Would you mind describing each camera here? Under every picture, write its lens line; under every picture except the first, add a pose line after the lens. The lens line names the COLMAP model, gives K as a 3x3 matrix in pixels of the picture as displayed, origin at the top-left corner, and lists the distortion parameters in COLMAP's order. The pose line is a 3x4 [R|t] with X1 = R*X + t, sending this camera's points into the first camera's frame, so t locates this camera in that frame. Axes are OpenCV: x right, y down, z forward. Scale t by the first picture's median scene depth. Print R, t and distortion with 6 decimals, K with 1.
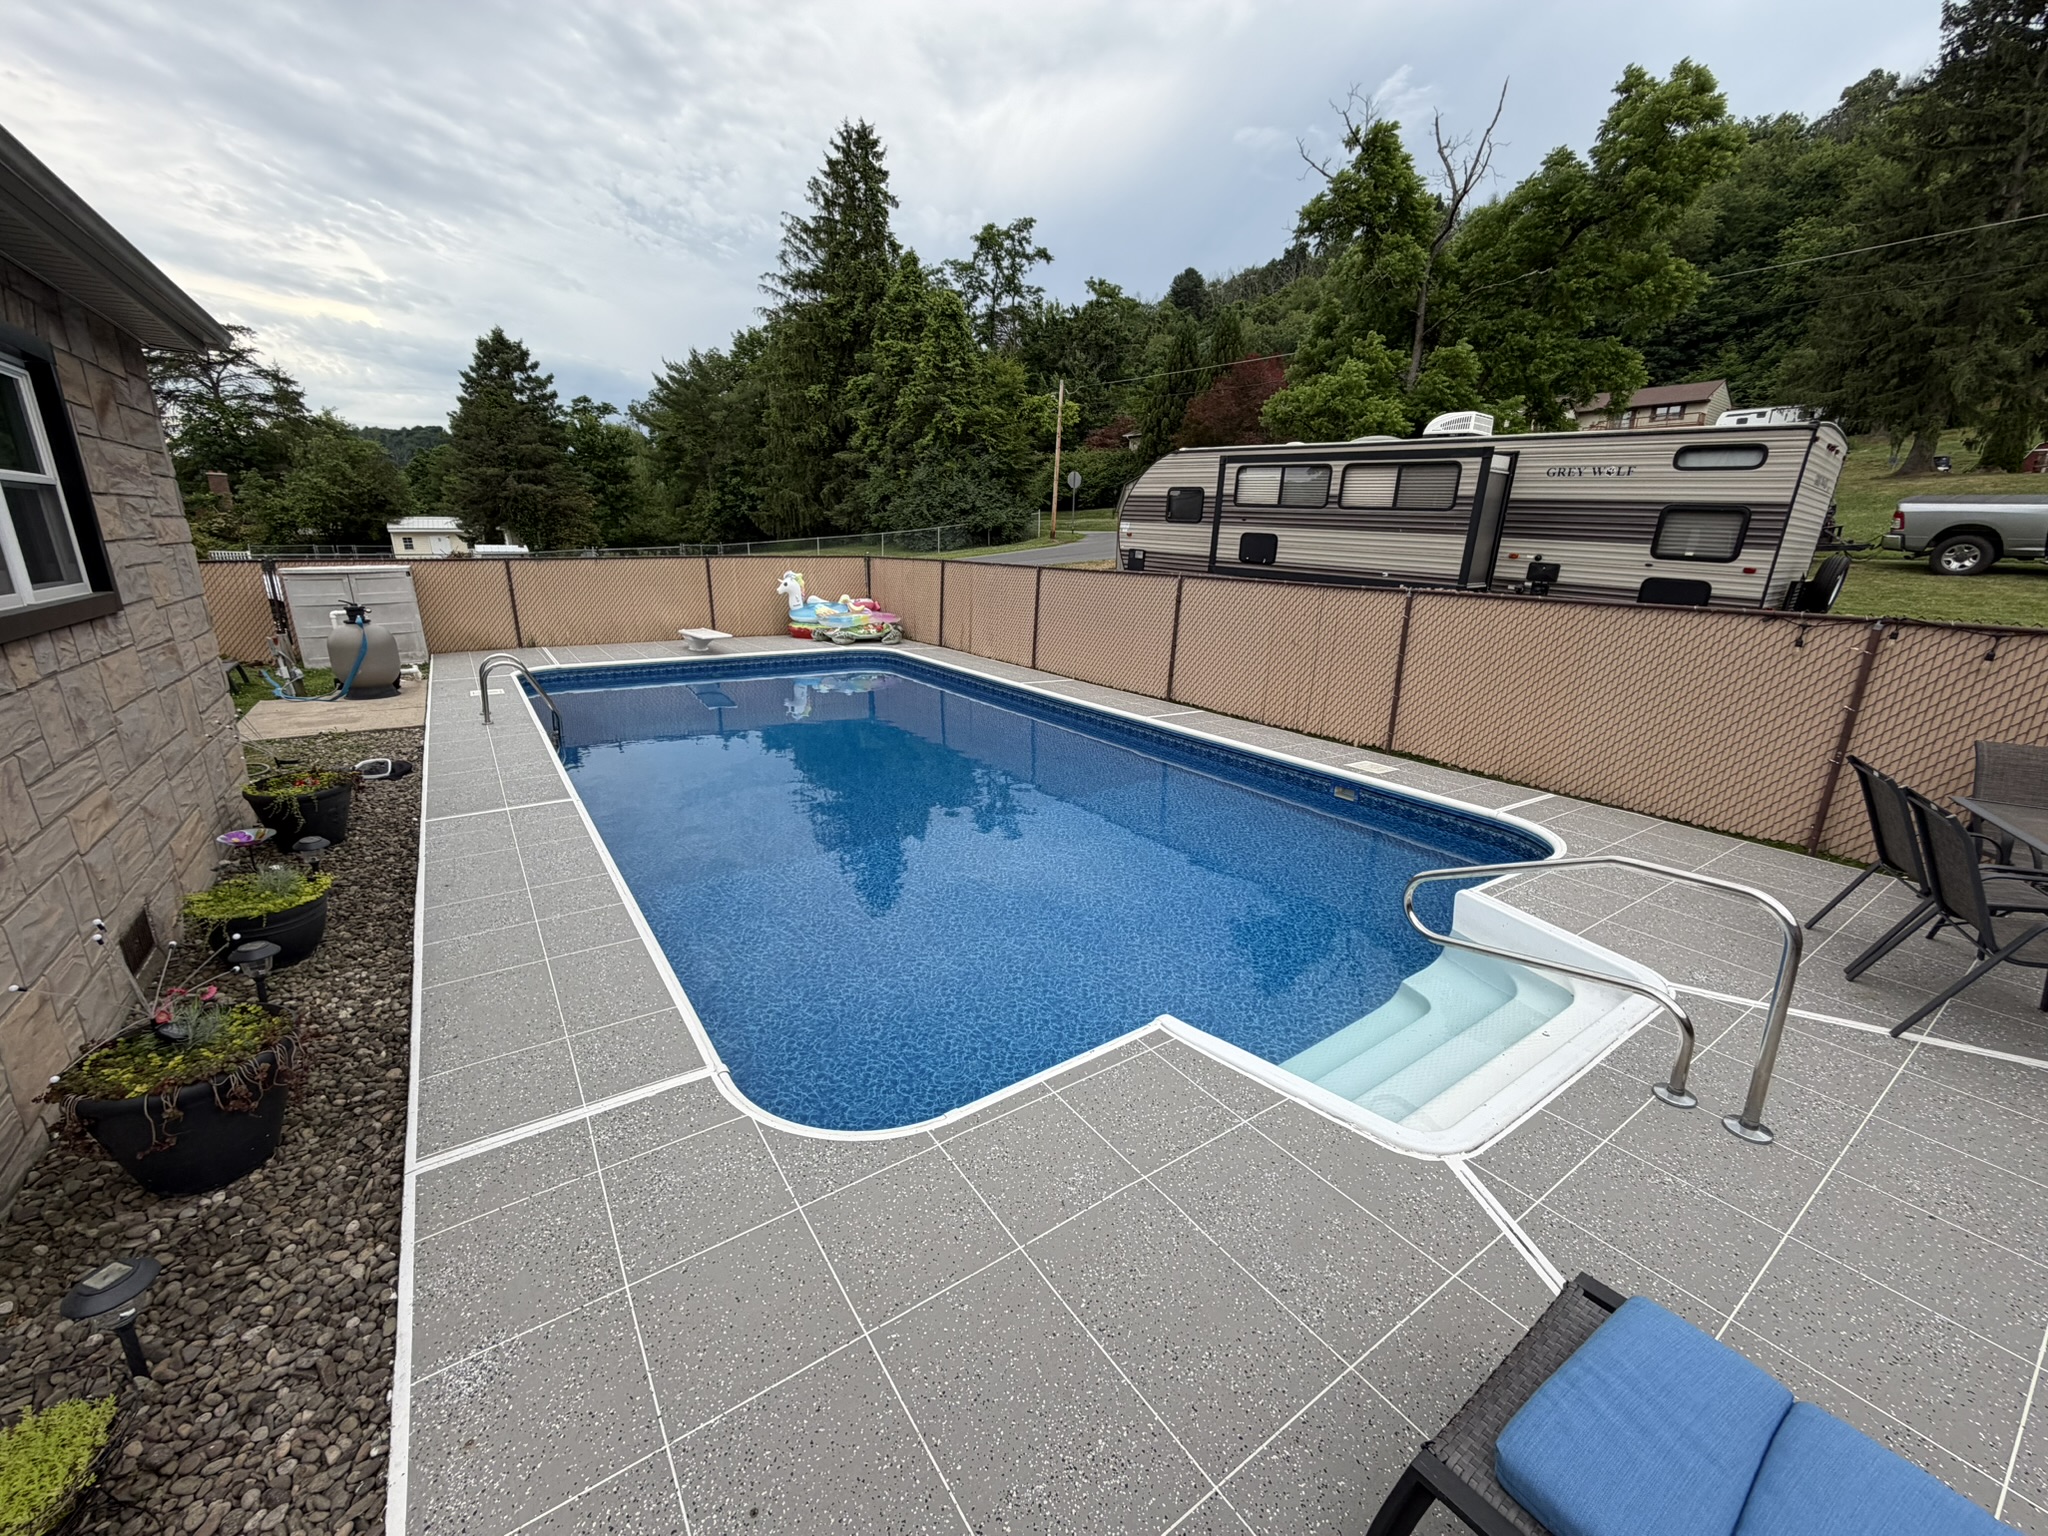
lens RADIAL K [[816.2, 0, 1018.7], [0, 816.2, 772.2], [0, 0, 1]] dist [-0.002243, 0.000496]
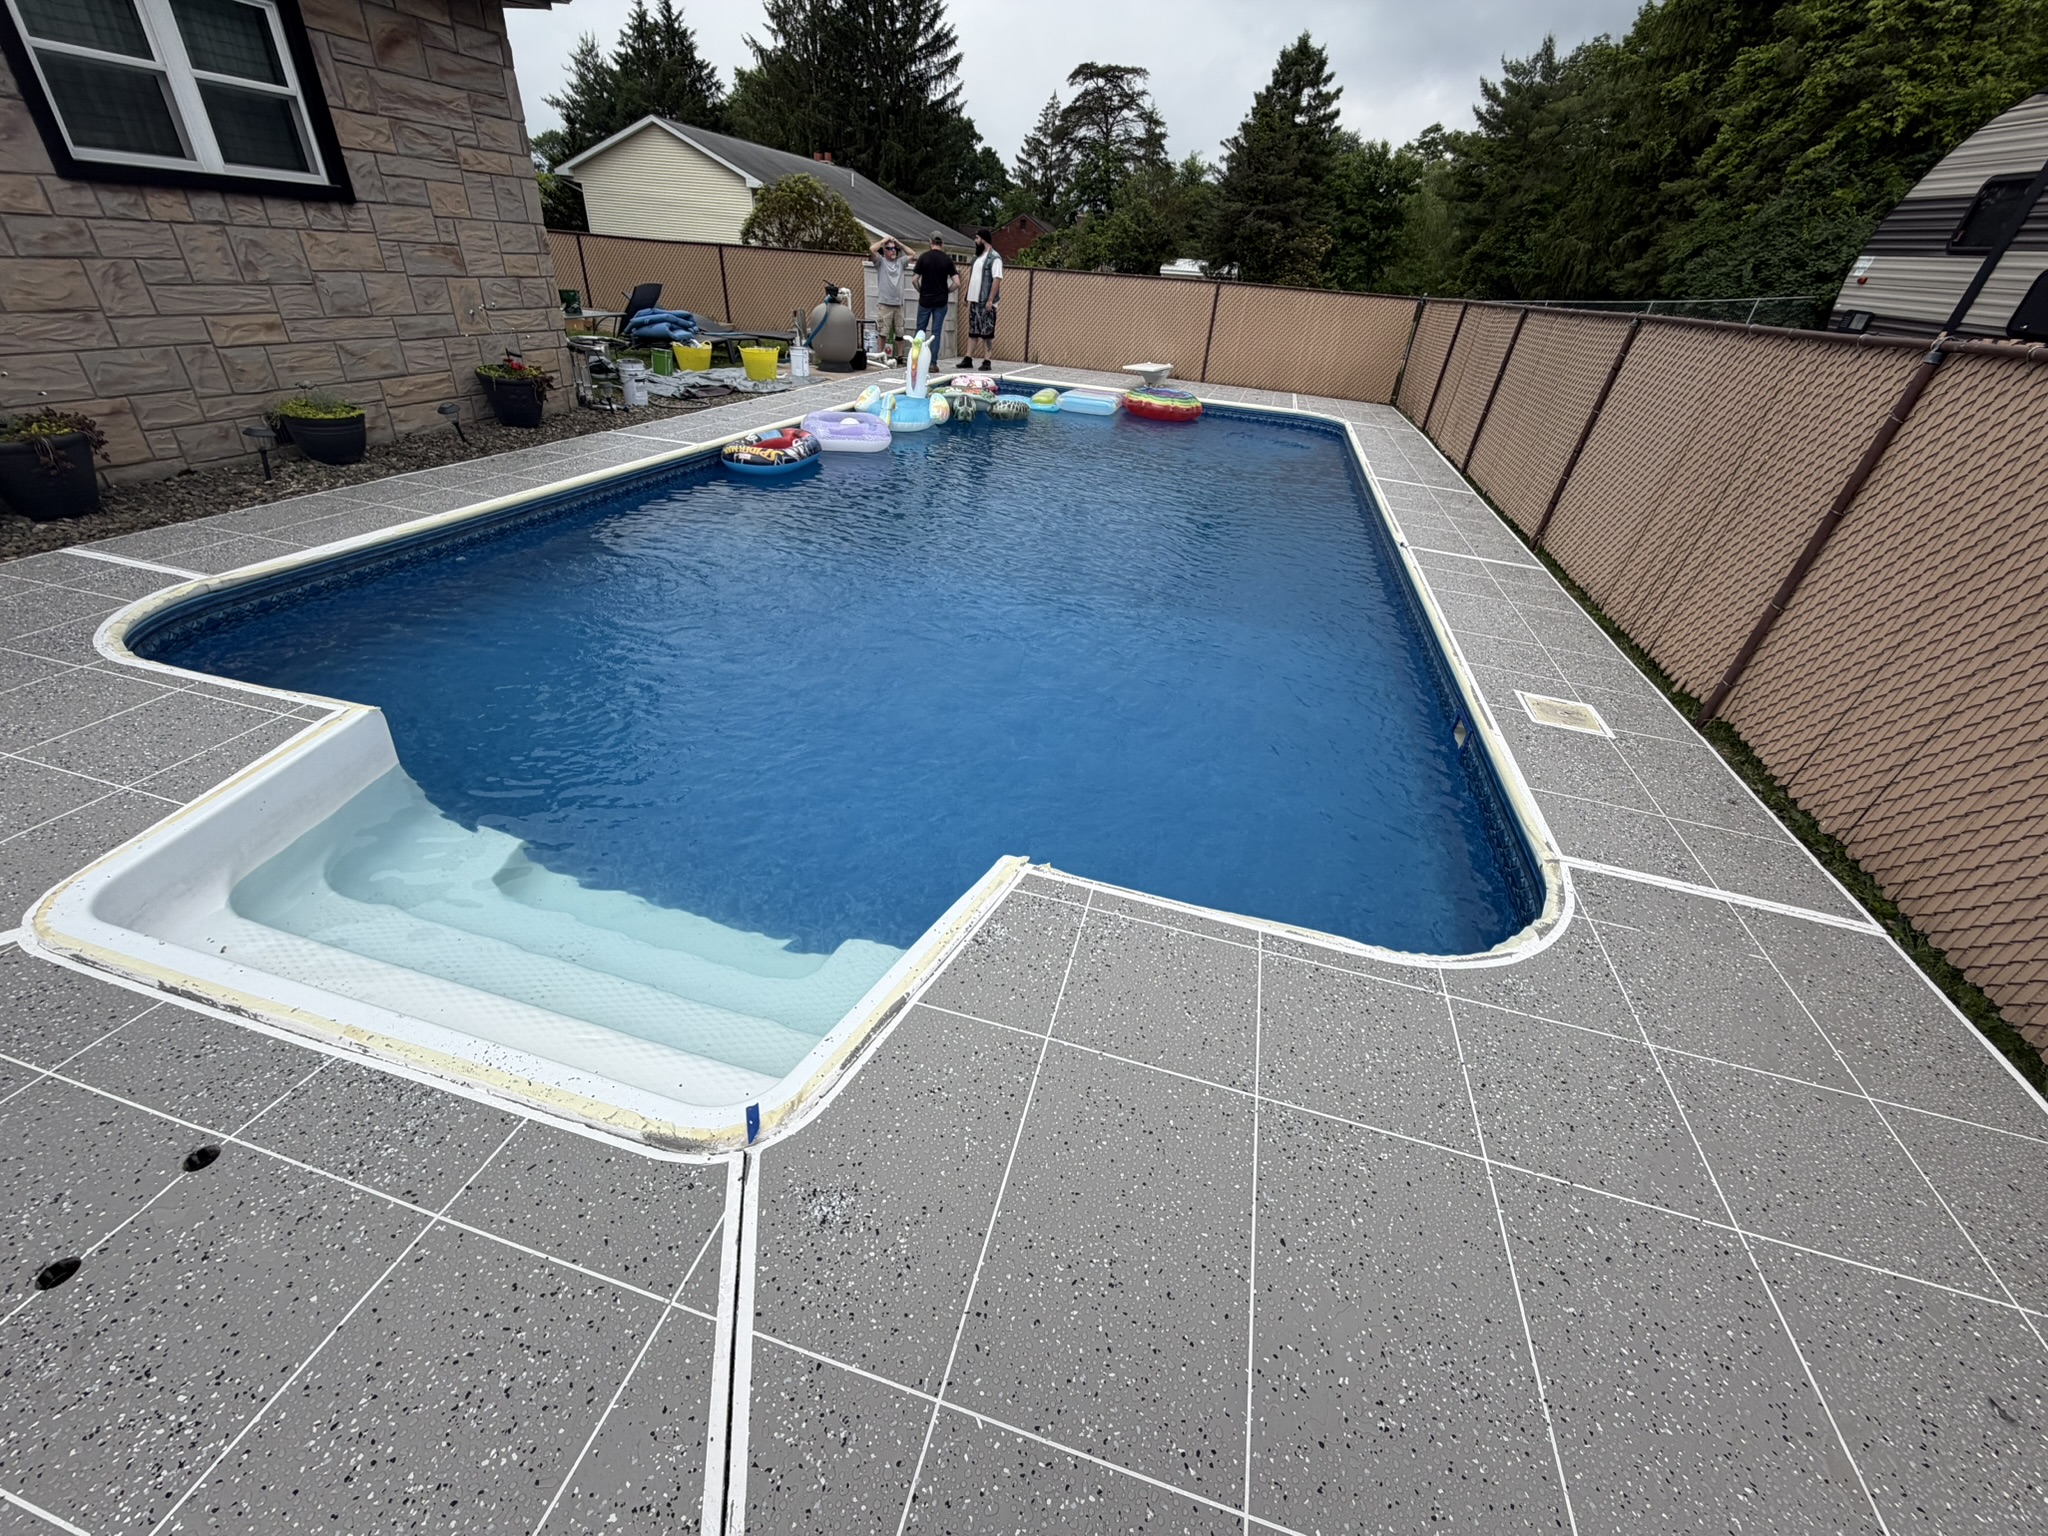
lens RADIAL K [[816.2, 0, 1018.4], [0, 816.2, 773.4], [0, 0, 1]] dist [-0.002243, 0.000496]
pose [[0.644119, 0.432071, -0.631210, 0.145994], [-0.272316, 0.900654, 0.338623, -0.013579], [0.714811, -0.046225, 0.697789, 0.110516]]
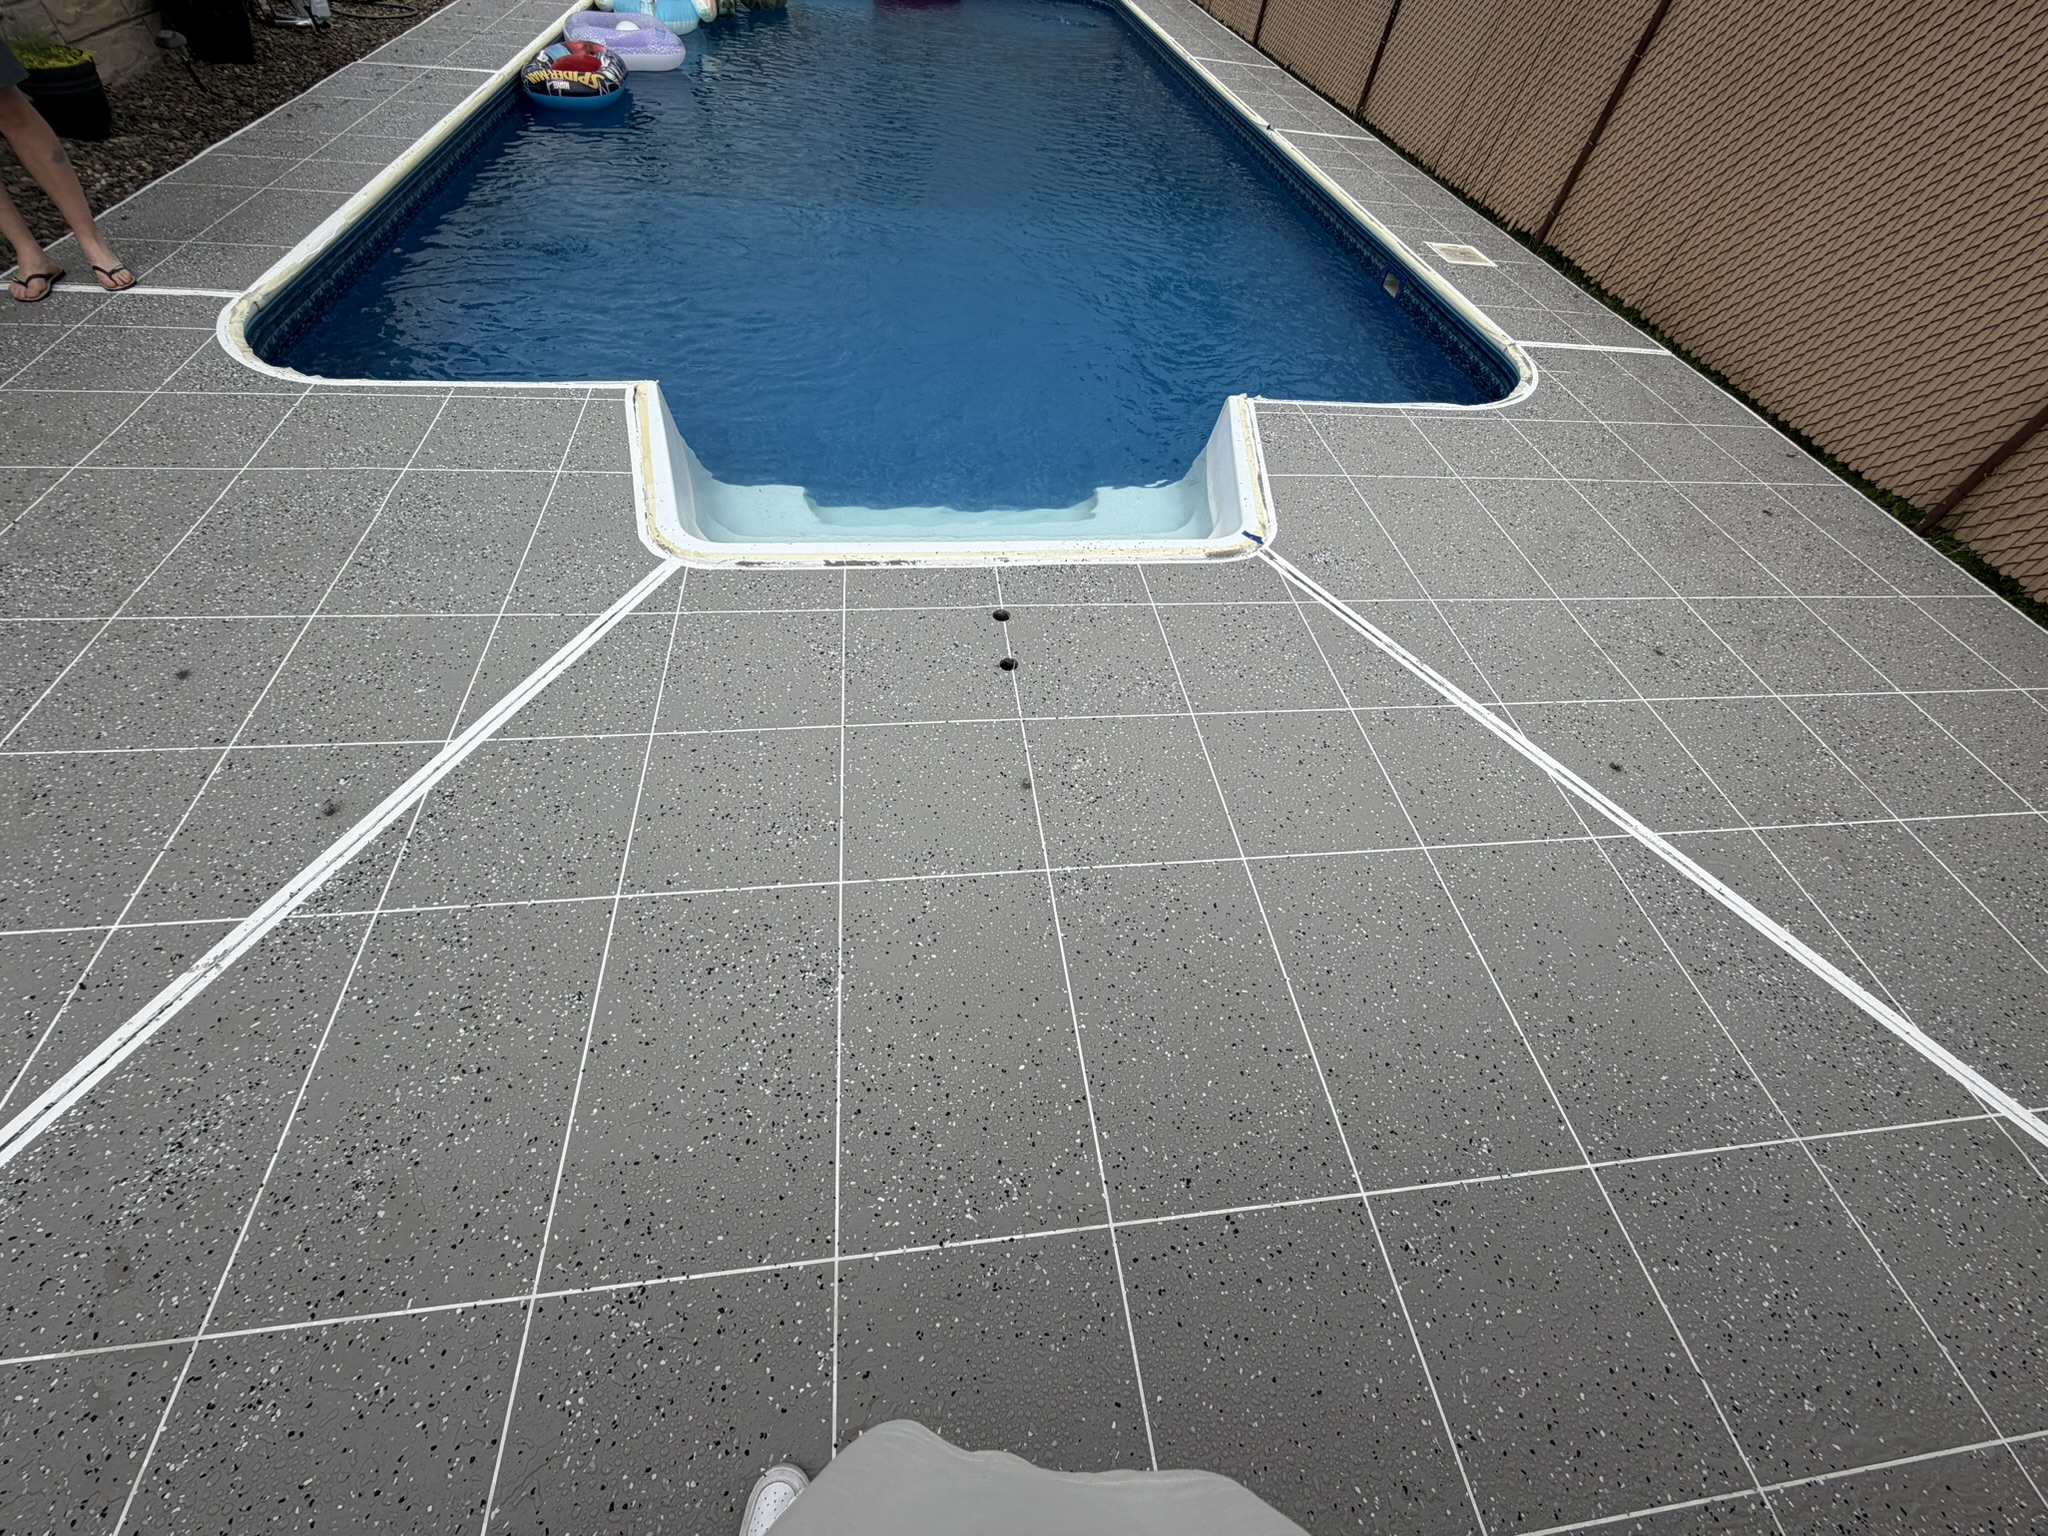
lens RADIAL K [[816.2, 0, 1017.4], [0, 816.2, 769.9], [0, 0, 1]] dist [-0.002243, 0.000496]
pose [[0.886602, 0.390190, -0.248371, 0.117611], [-0.191775, 0.798757, 0.570271, 0.005468], [0.420902, -0.457972, 0.783009, 0.031459]]
